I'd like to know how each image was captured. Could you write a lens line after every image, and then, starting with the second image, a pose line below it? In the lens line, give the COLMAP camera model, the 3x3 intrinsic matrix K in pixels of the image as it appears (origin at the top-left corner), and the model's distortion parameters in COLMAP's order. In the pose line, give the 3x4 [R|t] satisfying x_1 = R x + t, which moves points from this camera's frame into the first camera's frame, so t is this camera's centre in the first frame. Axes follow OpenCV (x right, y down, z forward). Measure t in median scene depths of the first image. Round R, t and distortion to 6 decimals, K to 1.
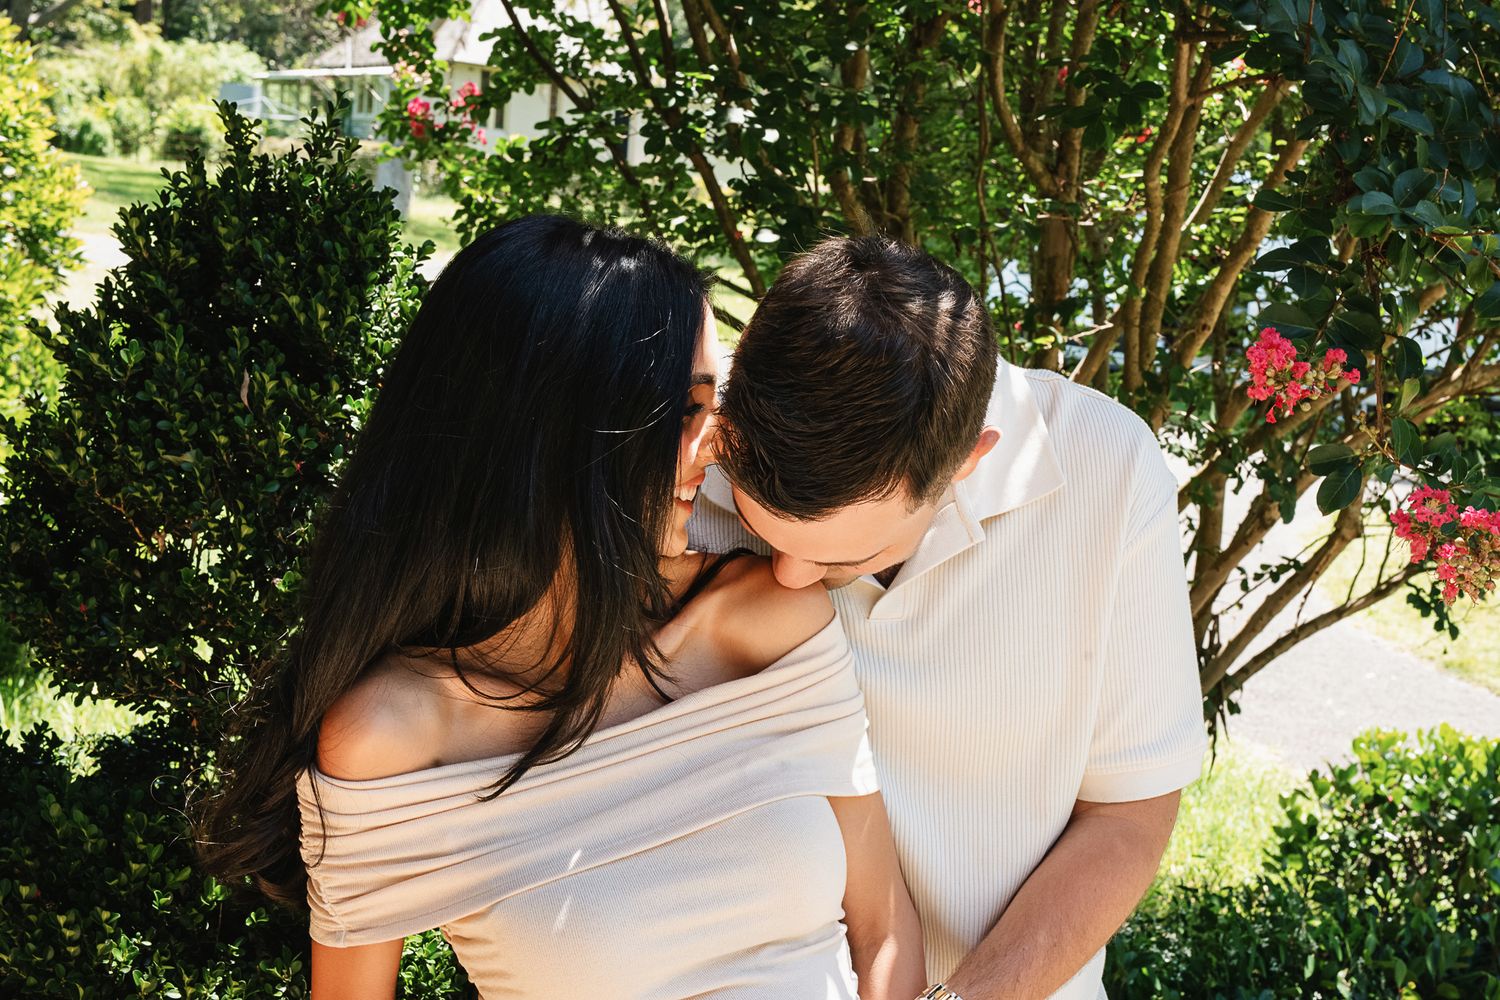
lens RADIAL K [[2101.9, 0, 750.0], [0, 2101.9, 500.0], [0, 0, 1]] dist [0.012972, 0.026957]
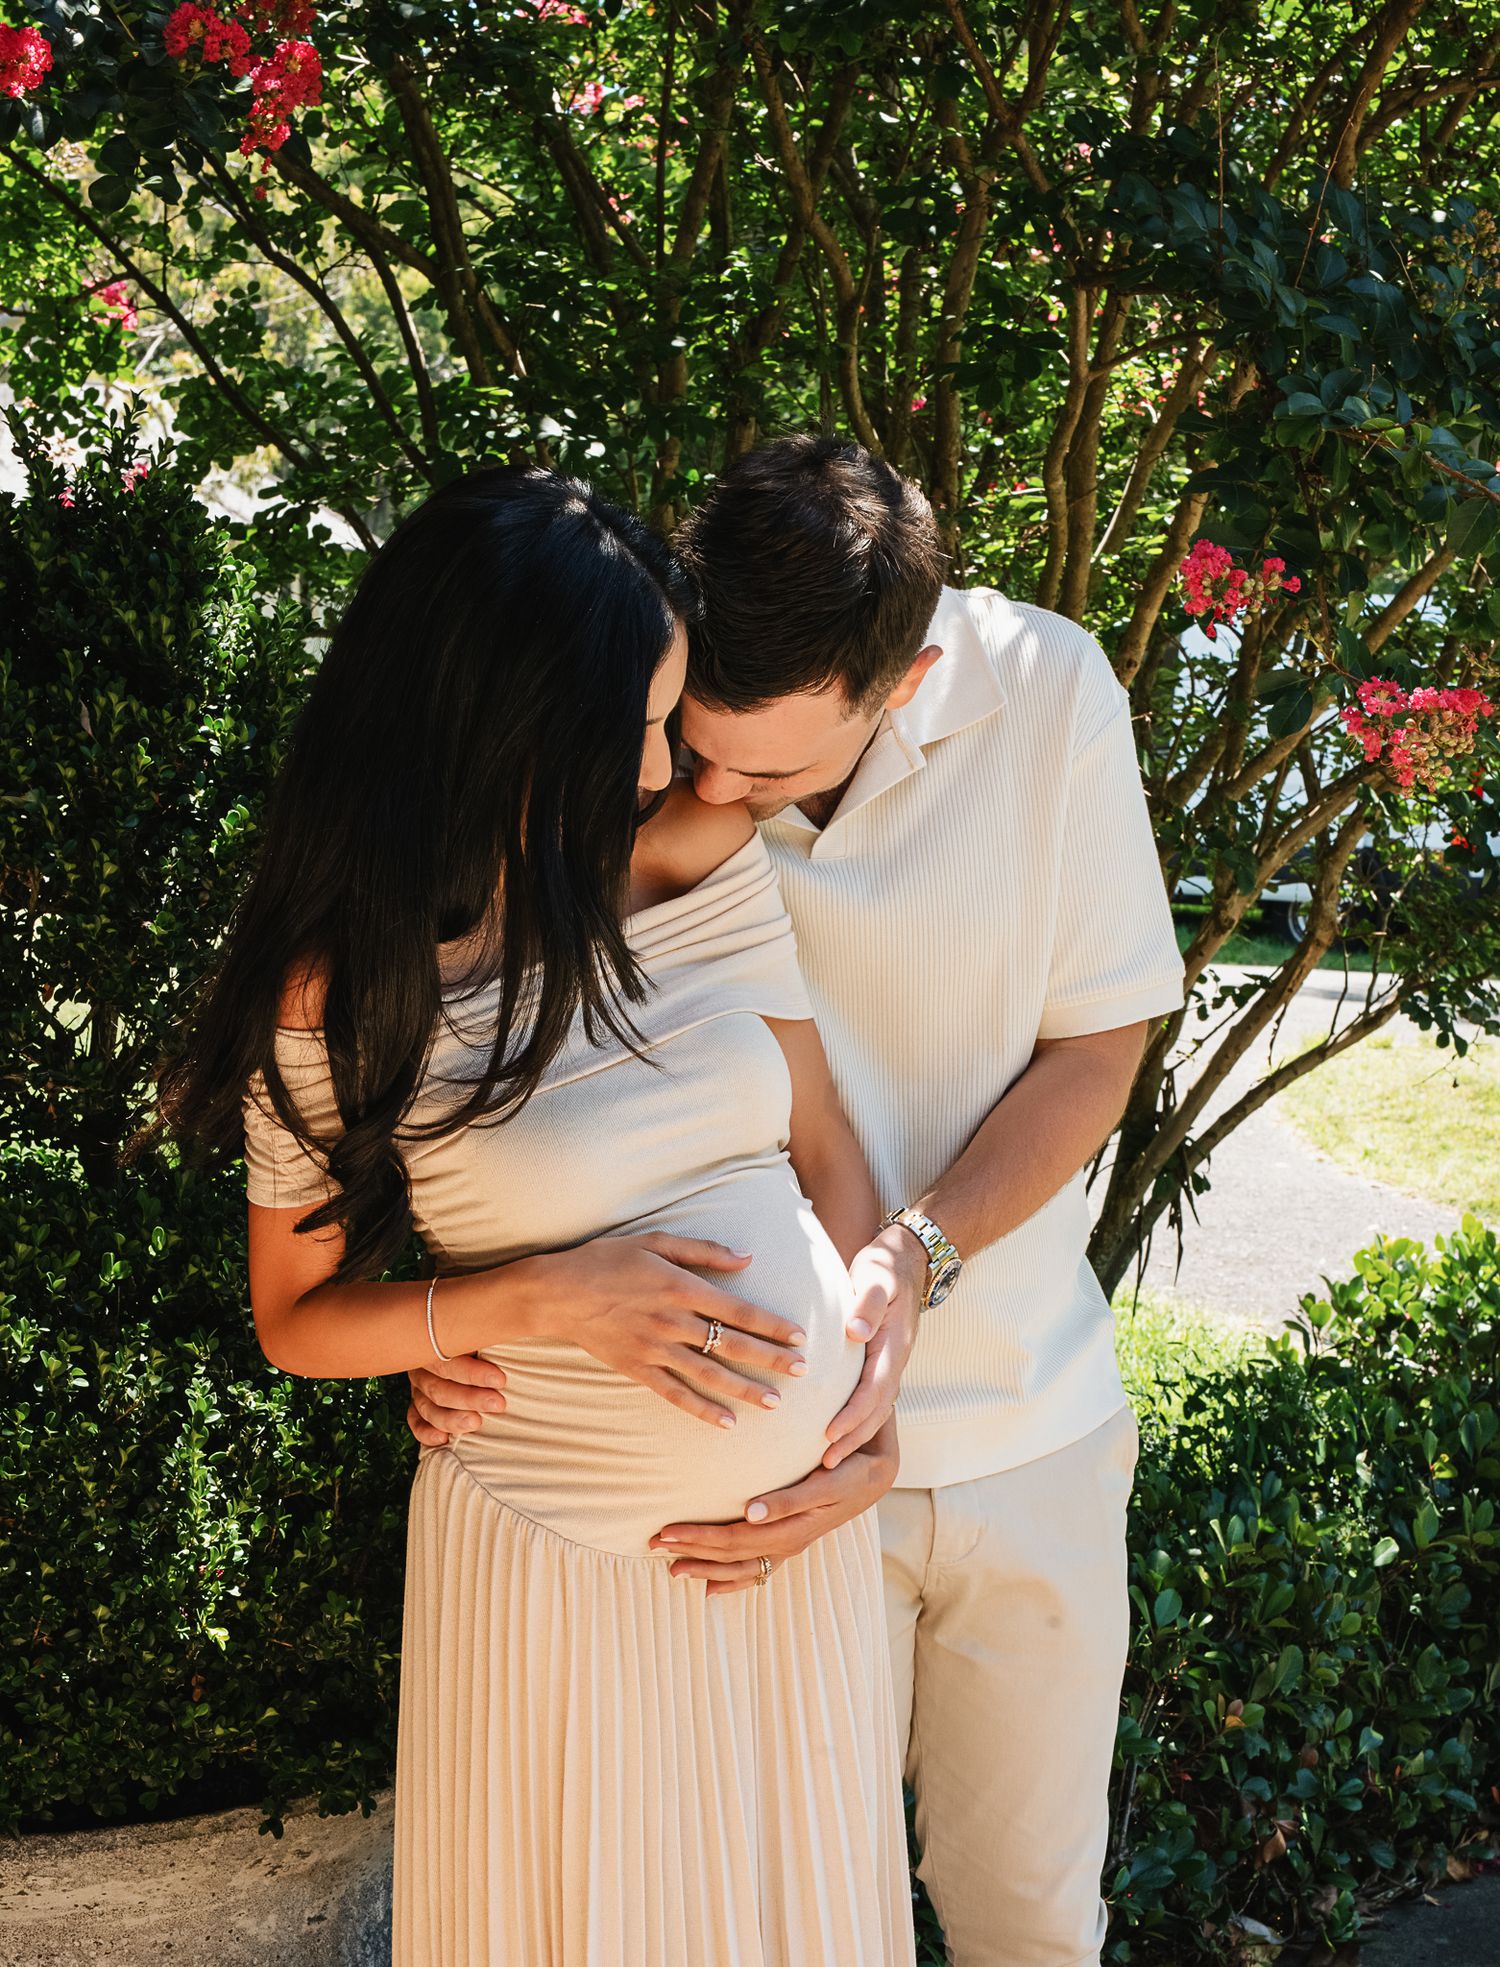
lens RADIAL K [[3166.5, 0, 748.3], [0, 3166.5, 1145.0], [0, 0, 1]] dist [0.007414, 0.056807]
pose [[0.991867, -0.084475, 0.095206, -0.050770], [0.084943, 0.996385, -0.000867, 0.072197], [-0.094789, 0.008947, 0.995457, -0.166905]]
